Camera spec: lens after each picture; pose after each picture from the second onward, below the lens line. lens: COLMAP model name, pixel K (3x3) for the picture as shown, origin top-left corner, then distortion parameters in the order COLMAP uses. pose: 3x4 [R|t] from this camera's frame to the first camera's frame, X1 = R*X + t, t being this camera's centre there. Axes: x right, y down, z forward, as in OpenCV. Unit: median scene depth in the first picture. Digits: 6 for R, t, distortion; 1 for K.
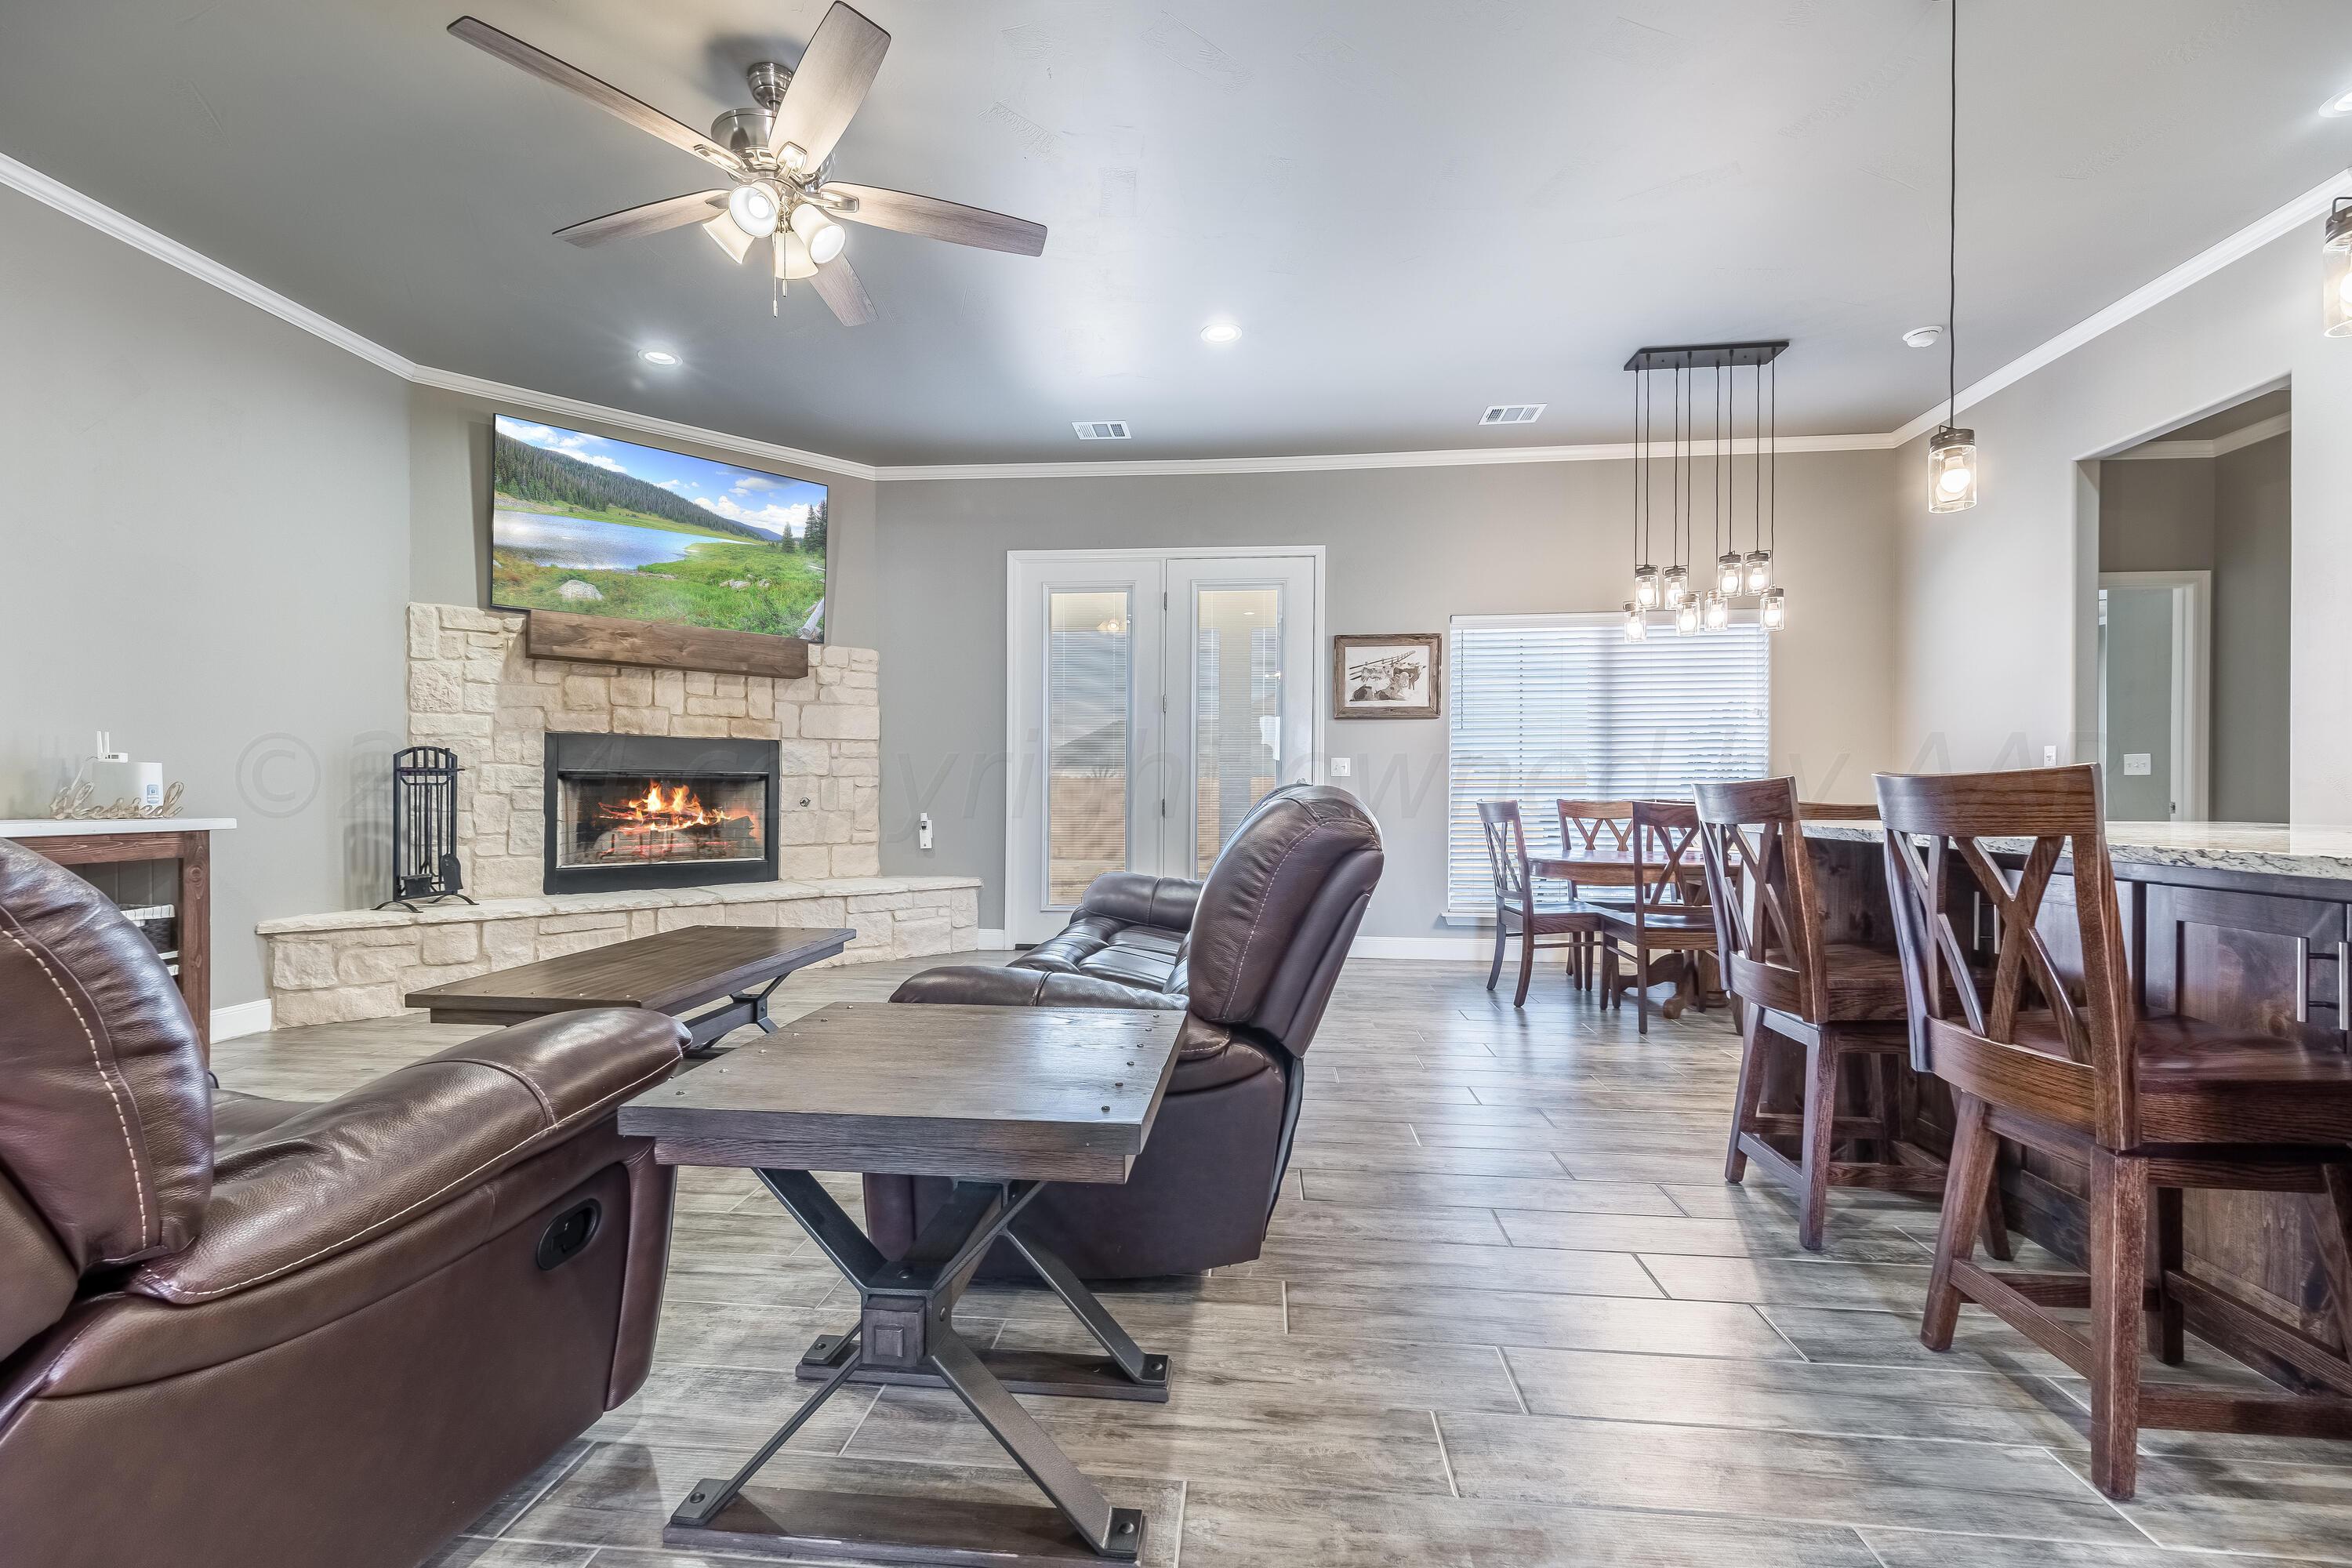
lens RADIAL K [[963.2, 0, 1169.0], [0, 963.2, 795.1], [0, 0, 1]] dist [0.001759, 0.000073]
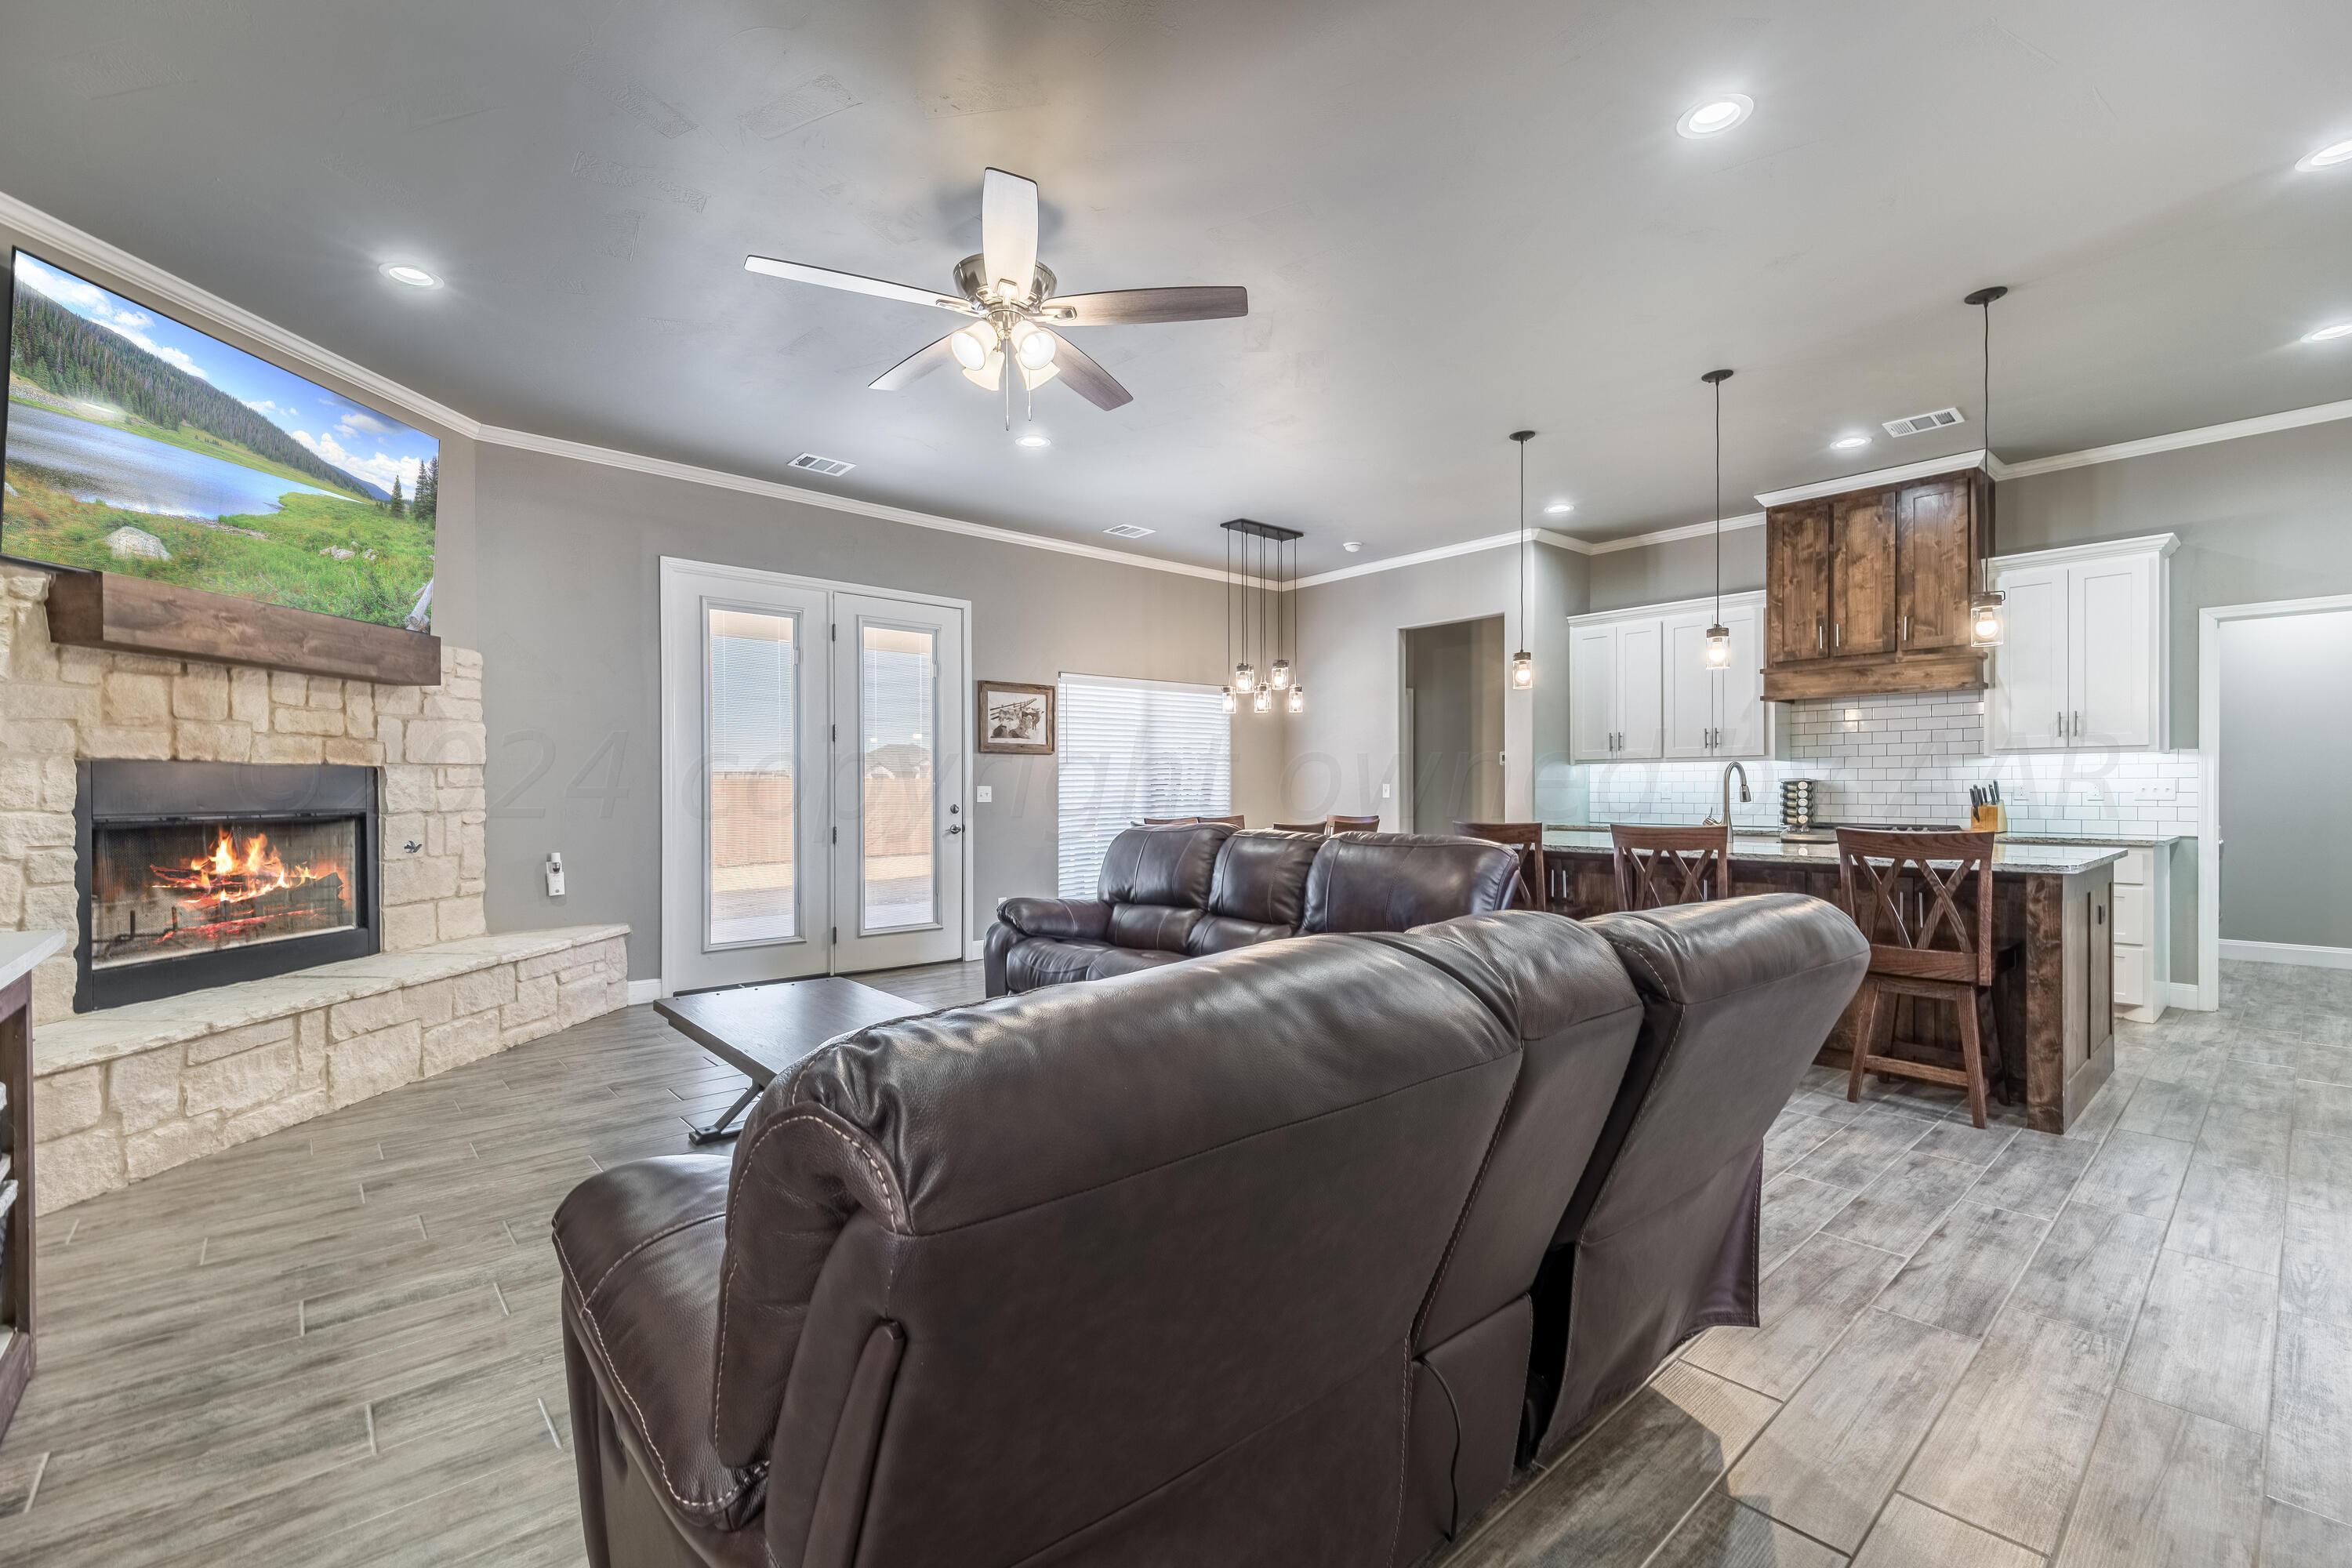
lens RADIAL K [[990.6, 0, 1164.1], [0, 990.6, 795.1], [0, 0, 1]] dist [-0.004889, -0.000390]
pose [[0.693195, -0.008968, 0.720694, -0.583106], [0.005884, 0.999960, 0.006784, -0.039642], [-0.720726, -0.000462, 0.693220, 0.028320]]
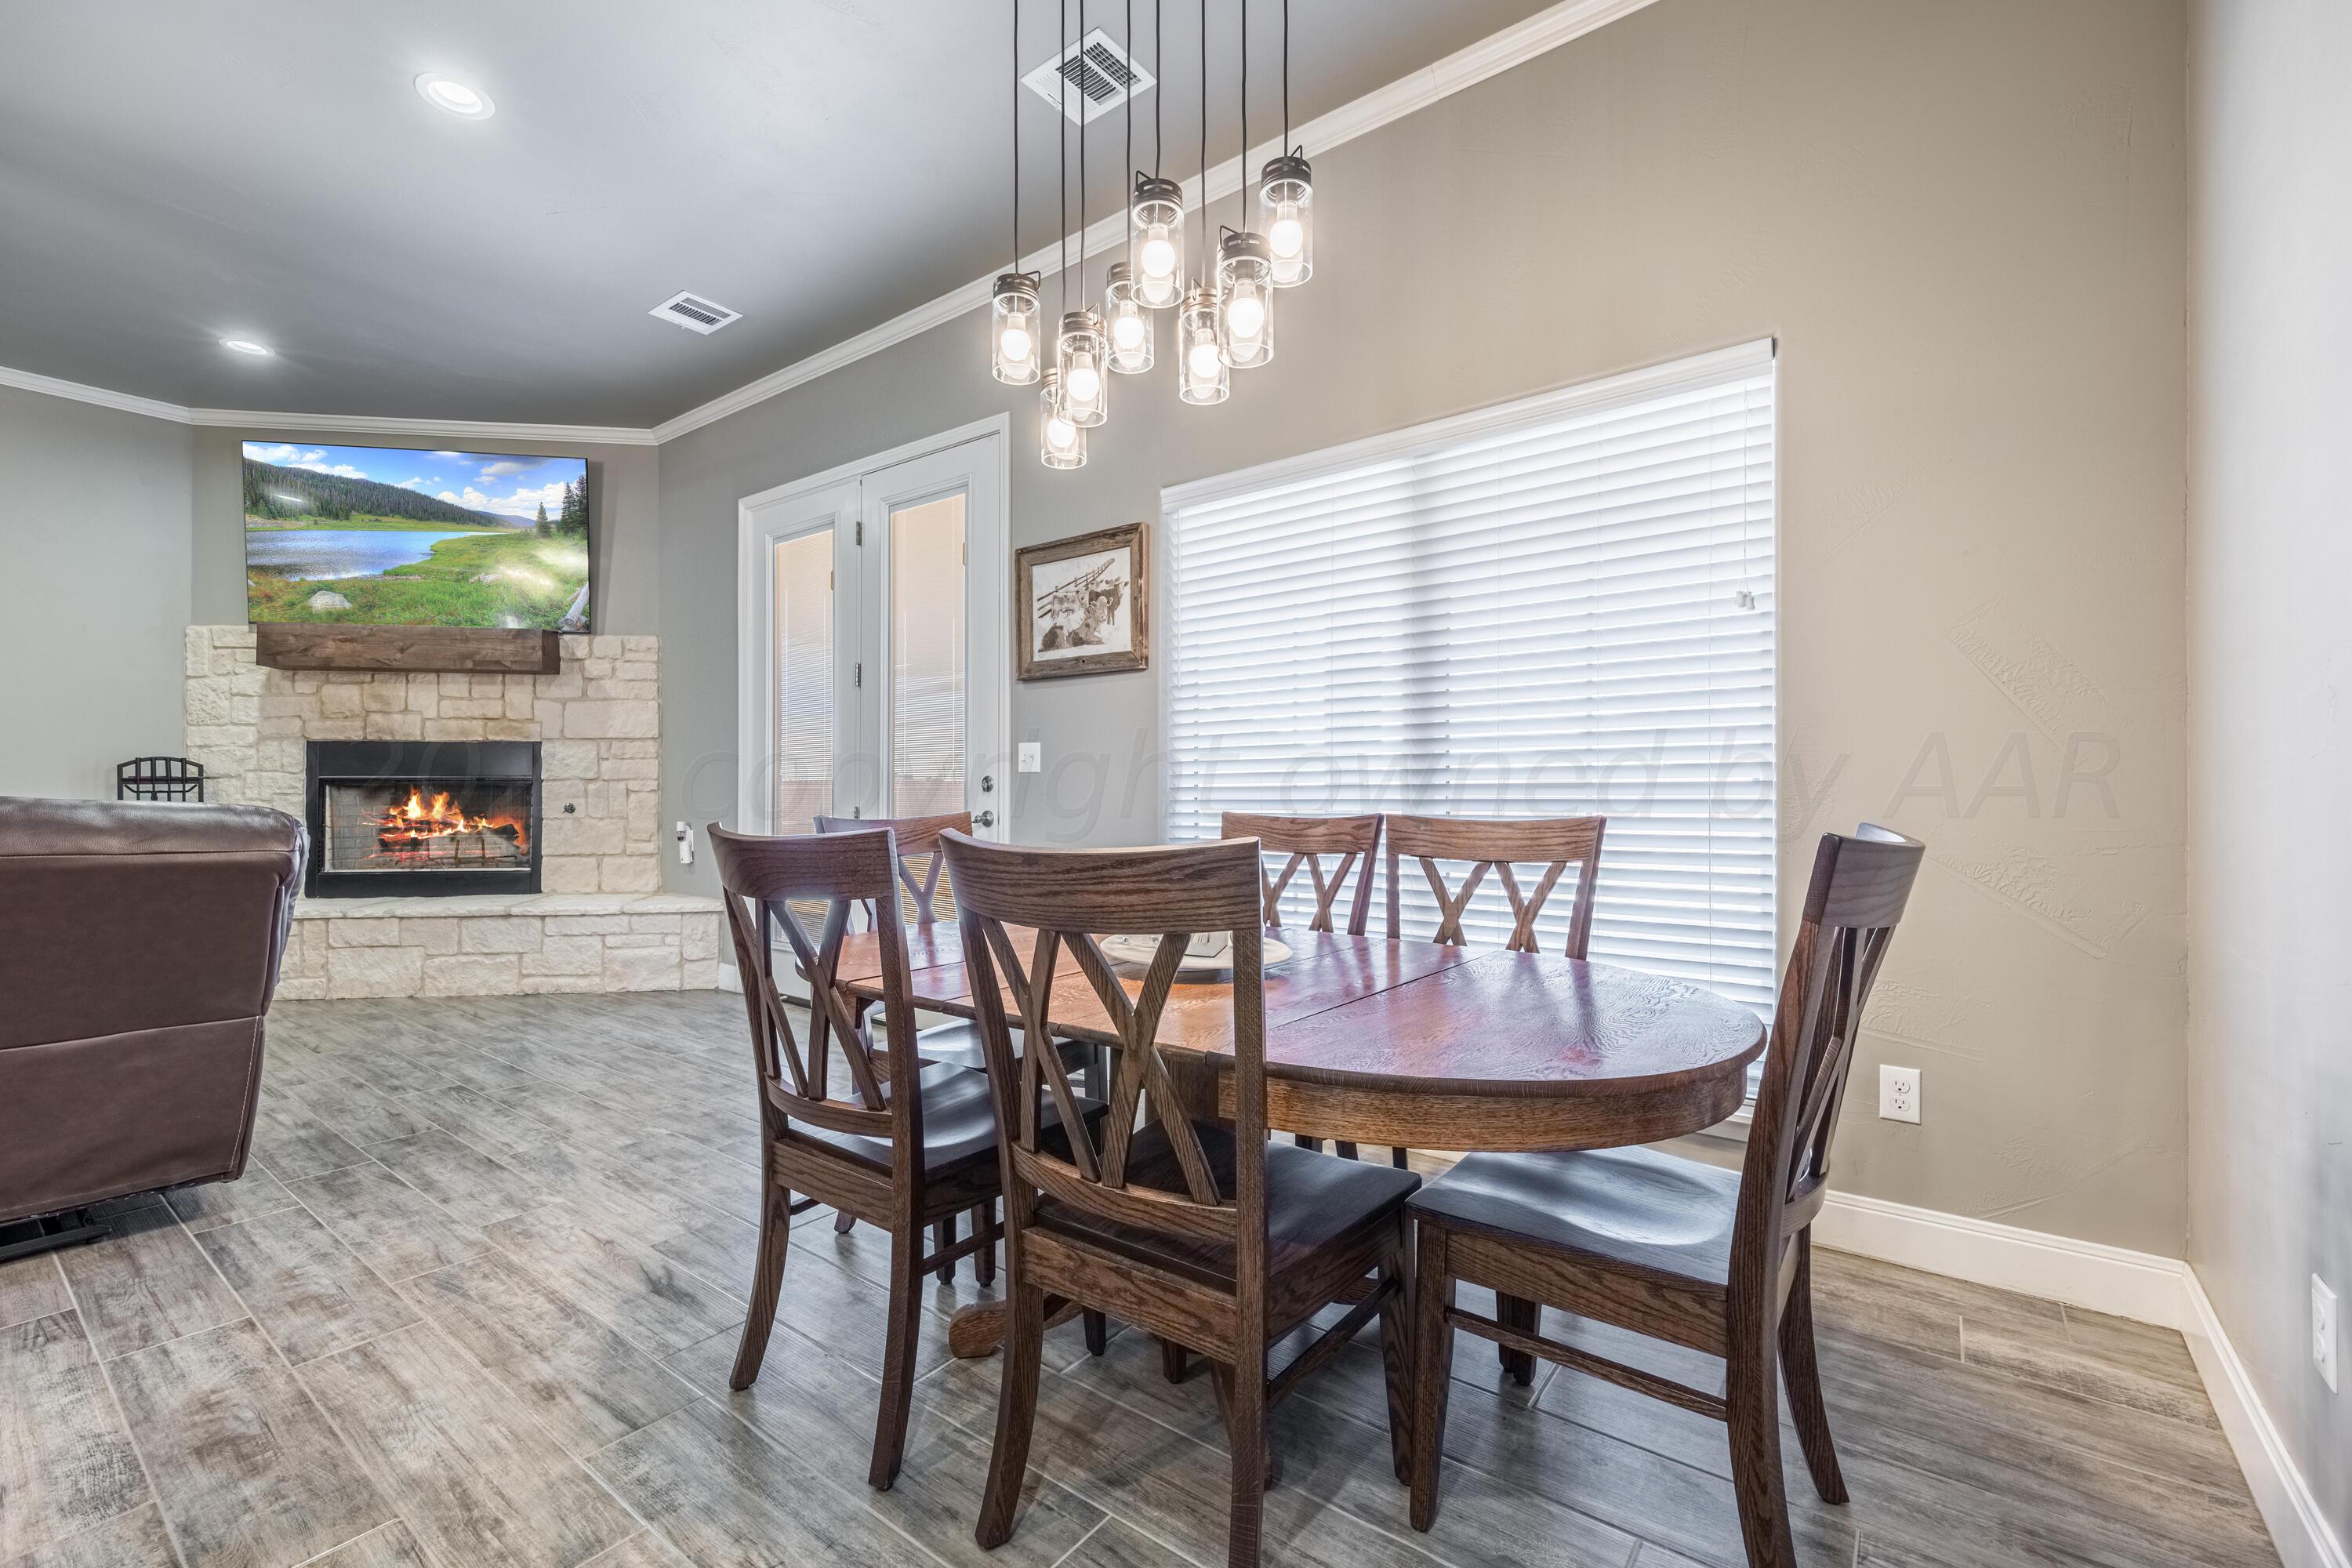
lens RADIAL K [[981.6, 0, 1166.2], [0, 981.6, 787.3], [0, 0, 1]] dist [0.001000, -0.000212]
pose [[0.846020, -0.003382, -0.533140, 0.659608], [0.000831, 0.999987, -0.005025, -0.008506], [0.533150, 0.003809, 0.846012, 0.567345]]
